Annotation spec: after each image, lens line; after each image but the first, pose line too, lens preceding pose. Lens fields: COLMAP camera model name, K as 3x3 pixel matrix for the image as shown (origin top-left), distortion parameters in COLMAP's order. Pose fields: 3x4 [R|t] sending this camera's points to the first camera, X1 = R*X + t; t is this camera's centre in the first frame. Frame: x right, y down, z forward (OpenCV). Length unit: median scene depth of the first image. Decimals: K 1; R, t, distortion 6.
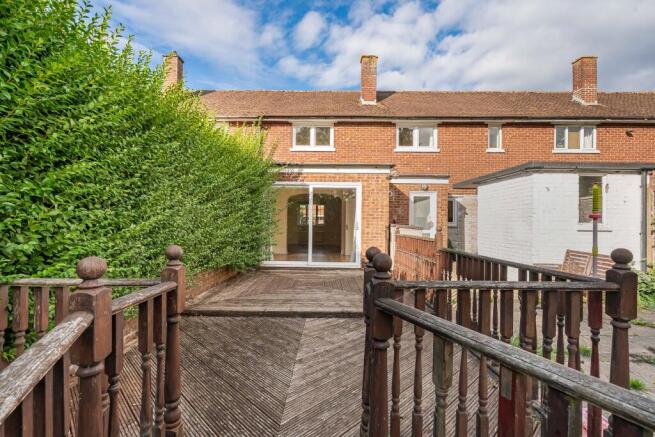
lens RADIAL K [[289.8, 0, 328.1], [0, 289.8, 225.3], [0, 0, 1]] dist [0.000596, 0.000158]
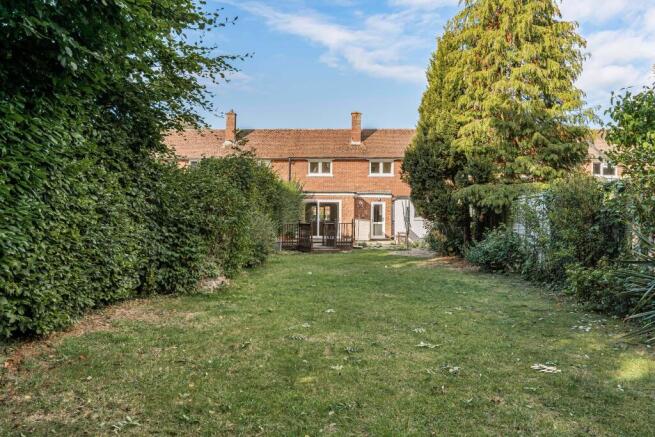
lens RADIAL K [[528.7, 0, 325.9], [0, 528.7, 220.3], [0, 0, 1]] dist [0.078007, 0.002337]
pose [[0.998632, -0.002166, -0.052244, 0.146853], [0.001160, 0.999813, -0.019285, 0.060587], [0.052276, 0.019198, 0.998448, -2.138882]]
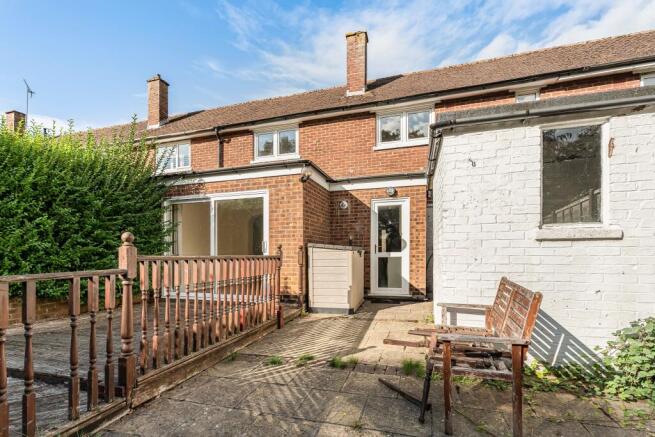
lens RADIAL K [[306.3, 0, 326.8], [0, 306.3, 260.1], [0, 0, 1]] dist [0.000270, -0.000145]
pose [[0.955683, -0.013177, -0.294104, 0.349803], [0.016768, 0.999812, 0.009692, 0.021832], [0.293921, -0.014194, 0.955724, 0.203739]]
